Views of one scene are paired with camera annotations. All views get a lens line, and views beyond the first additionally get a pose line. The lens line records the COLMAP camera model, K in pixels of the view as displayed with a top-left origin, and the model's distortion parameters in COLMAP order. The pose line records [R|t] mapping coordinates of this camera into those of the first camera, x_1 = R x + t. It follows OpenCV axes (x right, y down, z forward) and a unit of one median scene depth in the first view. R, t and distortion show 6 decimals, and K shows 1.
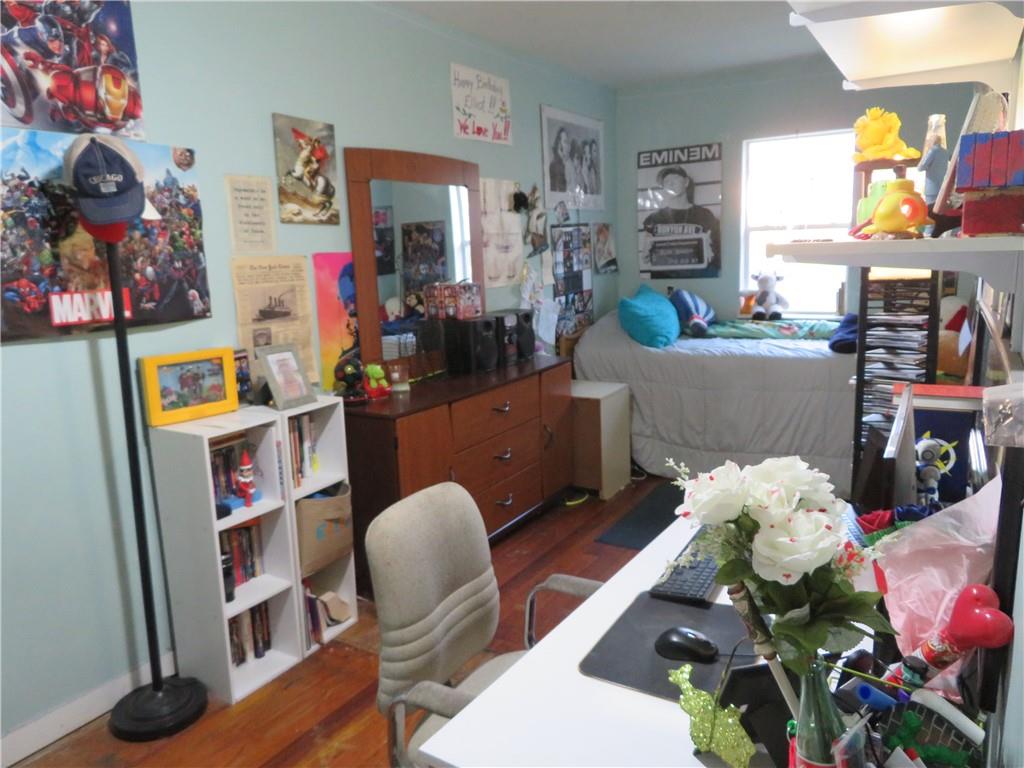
lens RADIAL K [[723.6, 0, 513.8], [0, 723.6, 380.8], [0, 0, 1]] dist [-0.009393, -0.000775]
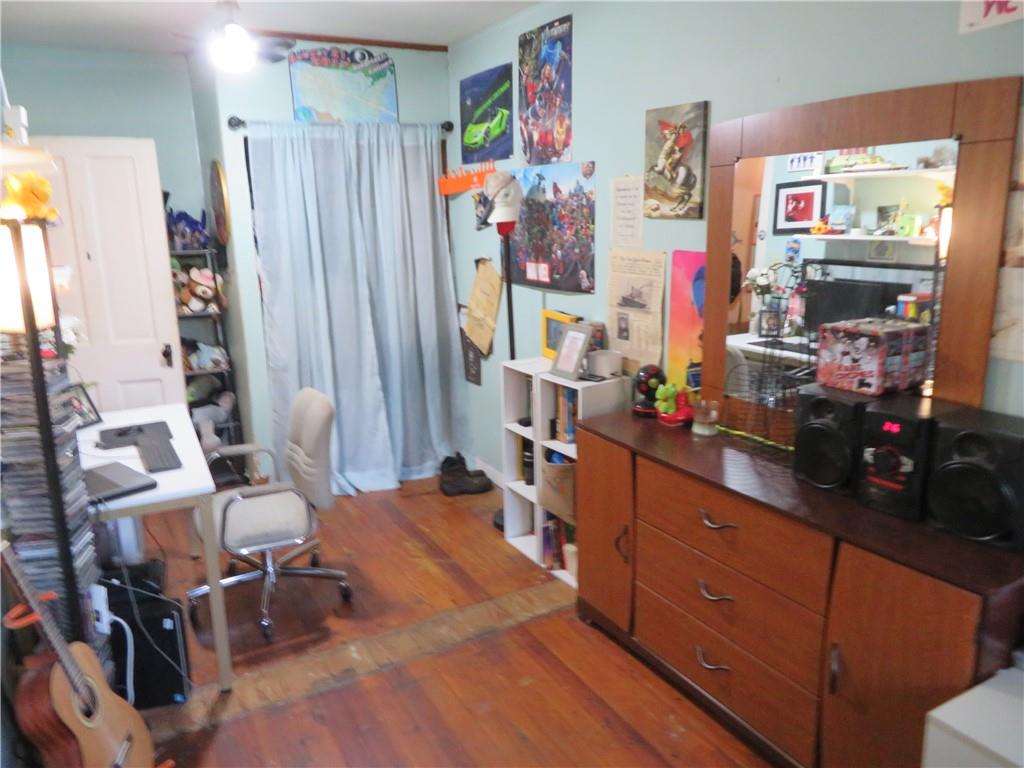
lens RADIAL K [[723.6, 0, 513.8], [0, 723.6, 380.8], [0, 0, 1]] dist [-0.009393, -0.000775]
pose [[-0.475369, 0.245819, -0.844747, 0.712093], [-0.119788, 0.933146, 0.338952, -0.338043], [0.871594, 0.262318, -0.414143, 1.359315]]
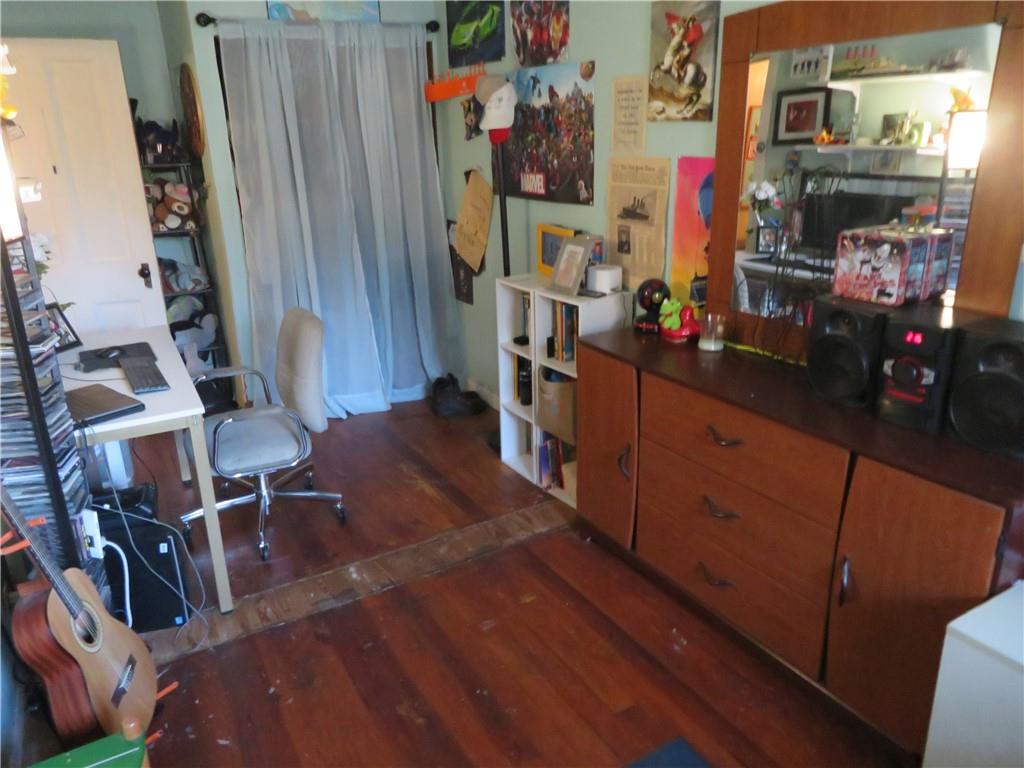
lens RADIAL K [[726.1, 0, 510.7], [0, 726.1, 379.9], [0, 0, 1]] dist [-0.011148, 0.002269]
pose [[-0.456749, 0.335749, -0.823804, 0.698245], [-0.119054, 0.894643, 0.430628, -0.314295], [0.881593, 0.294766, -0.368655, 1.331122]]
